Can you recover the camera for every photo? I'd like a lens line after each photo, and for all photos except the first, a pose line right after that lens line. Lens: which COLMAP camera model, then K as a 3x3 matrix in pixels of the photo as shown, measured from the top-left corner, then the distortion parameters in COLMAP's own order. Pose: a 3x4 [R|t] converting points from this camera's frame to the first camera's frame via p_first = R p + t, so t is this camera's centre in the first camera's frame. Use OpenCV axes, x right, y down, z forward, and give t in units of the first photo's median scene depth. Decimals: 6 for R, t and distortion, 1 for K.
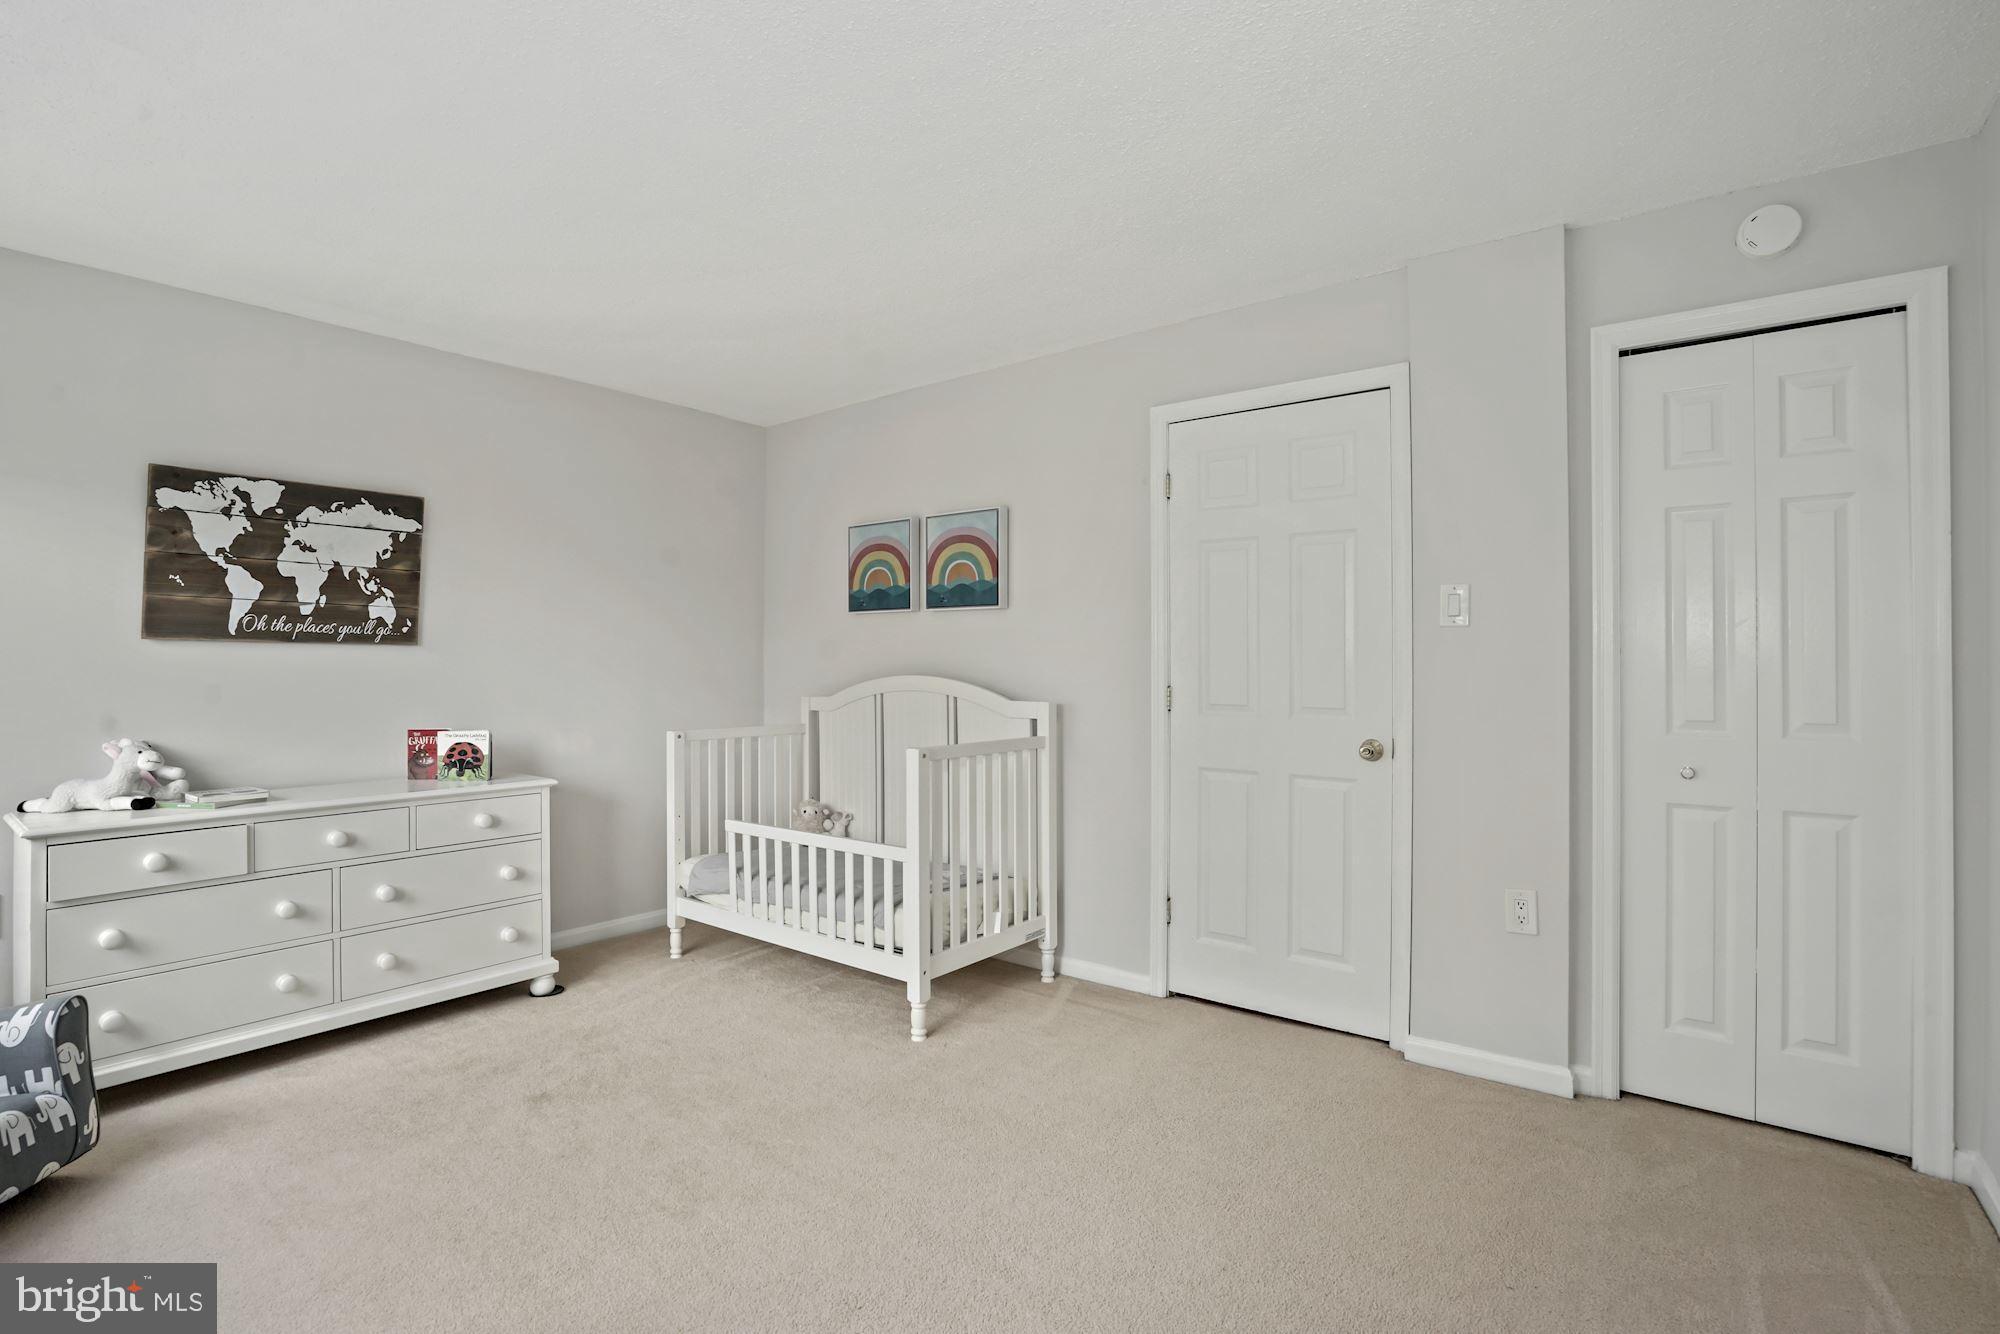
lens RADIAL K [[968.0, 0, 957.6], [0, 968.0, 658.9], [0, 0, 1]] dist [-0.028513, 0.000109]
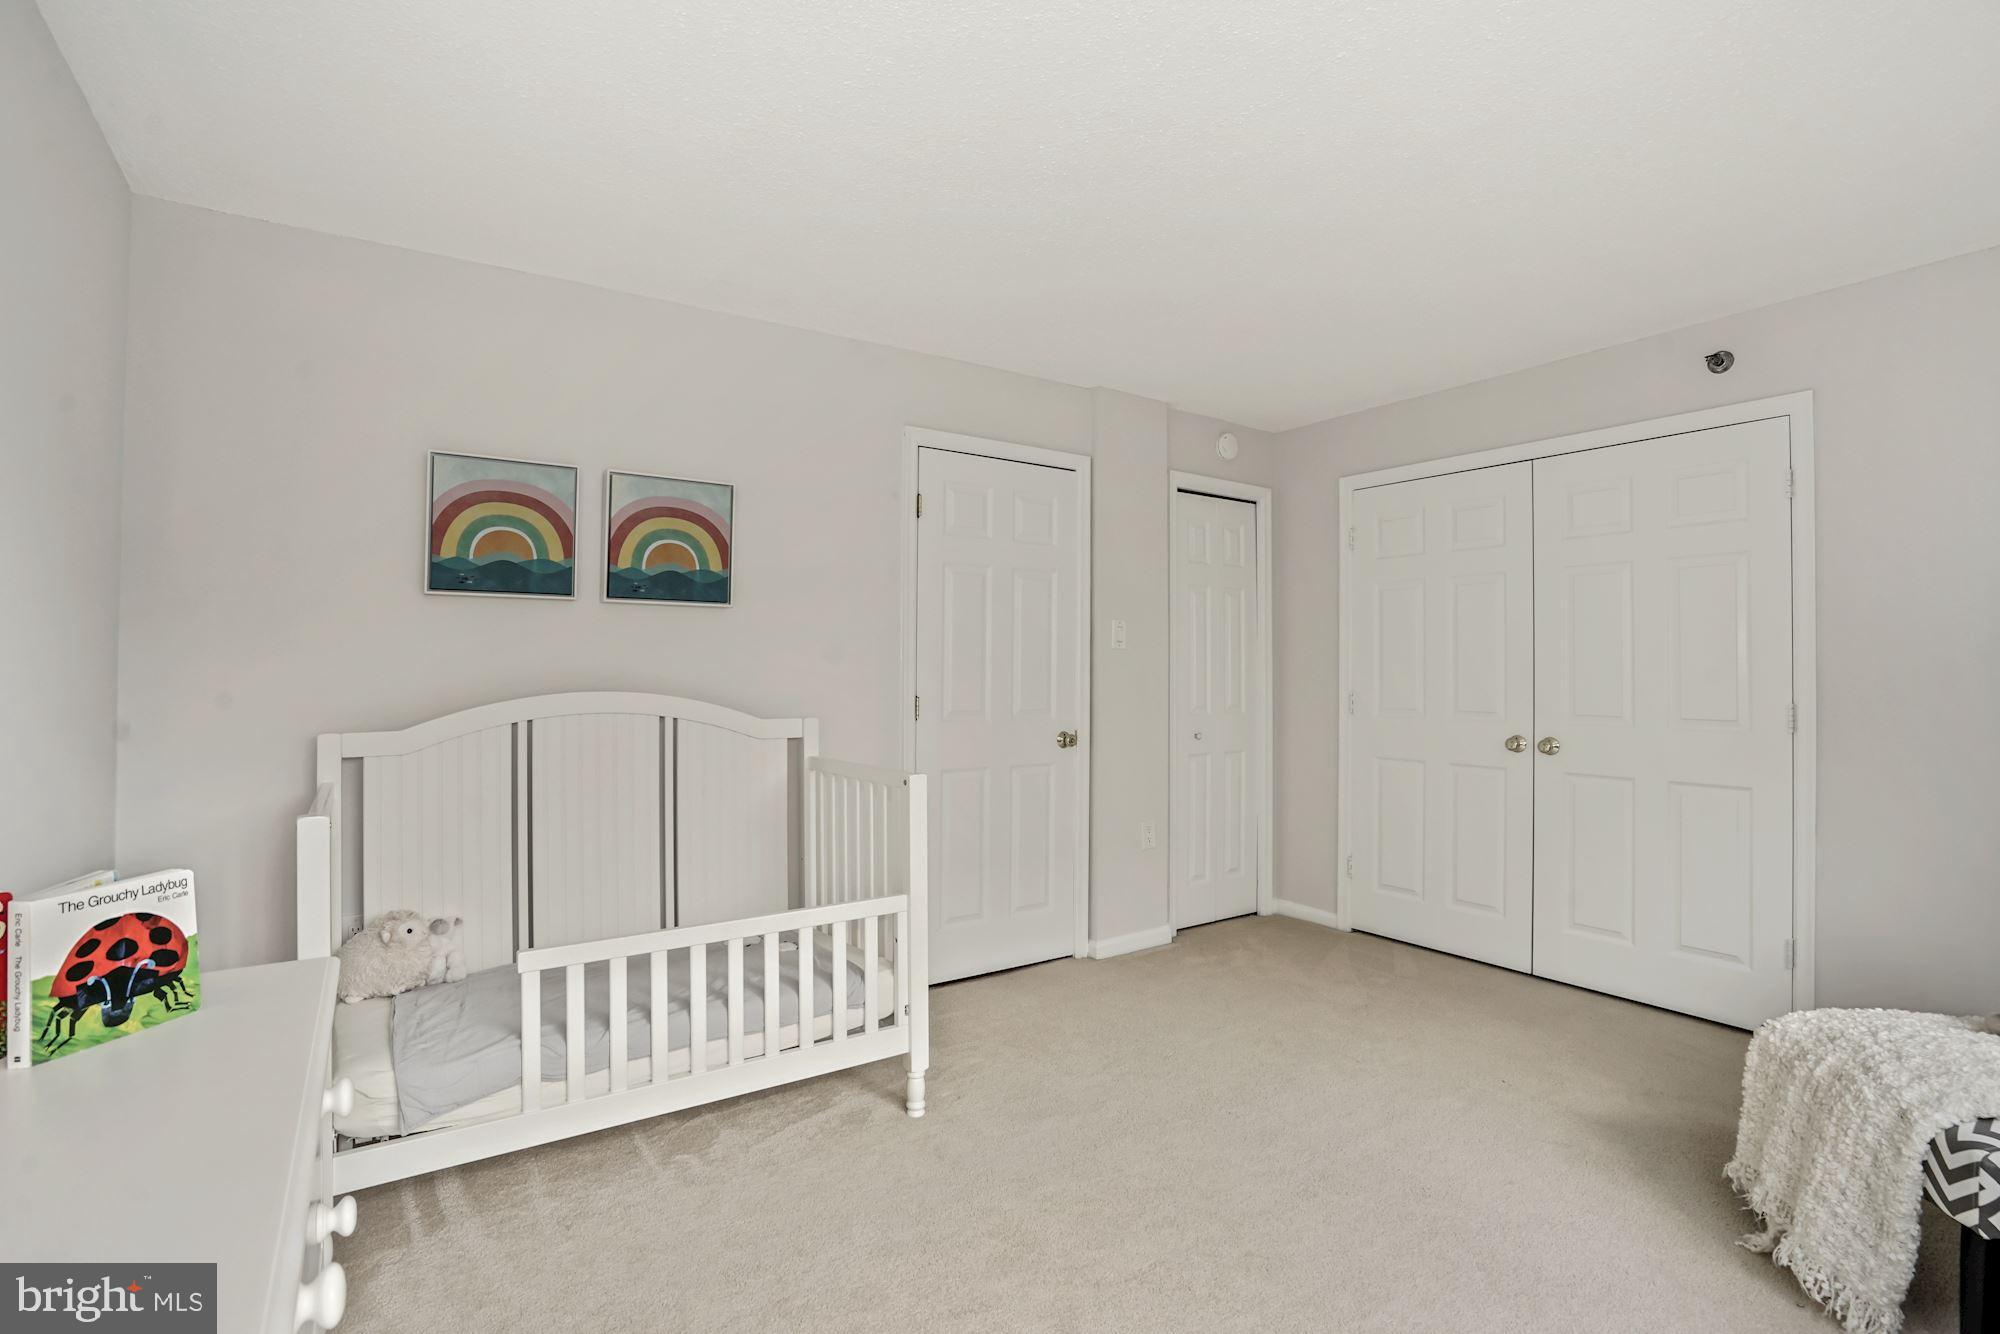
lens RADIAL K [[928.7, 0, 991.1], [0, 928.7, 674.3], [0, 0, 1]] dist [-0.000544, 0.000001]
pose [[0.293557, 0.000511, 0.955941, -0.737071], [-0.002342, 0.999997, 0.000185, 0.004334], [-0.955939, -0.002293, 0.293558, 0.635497]]
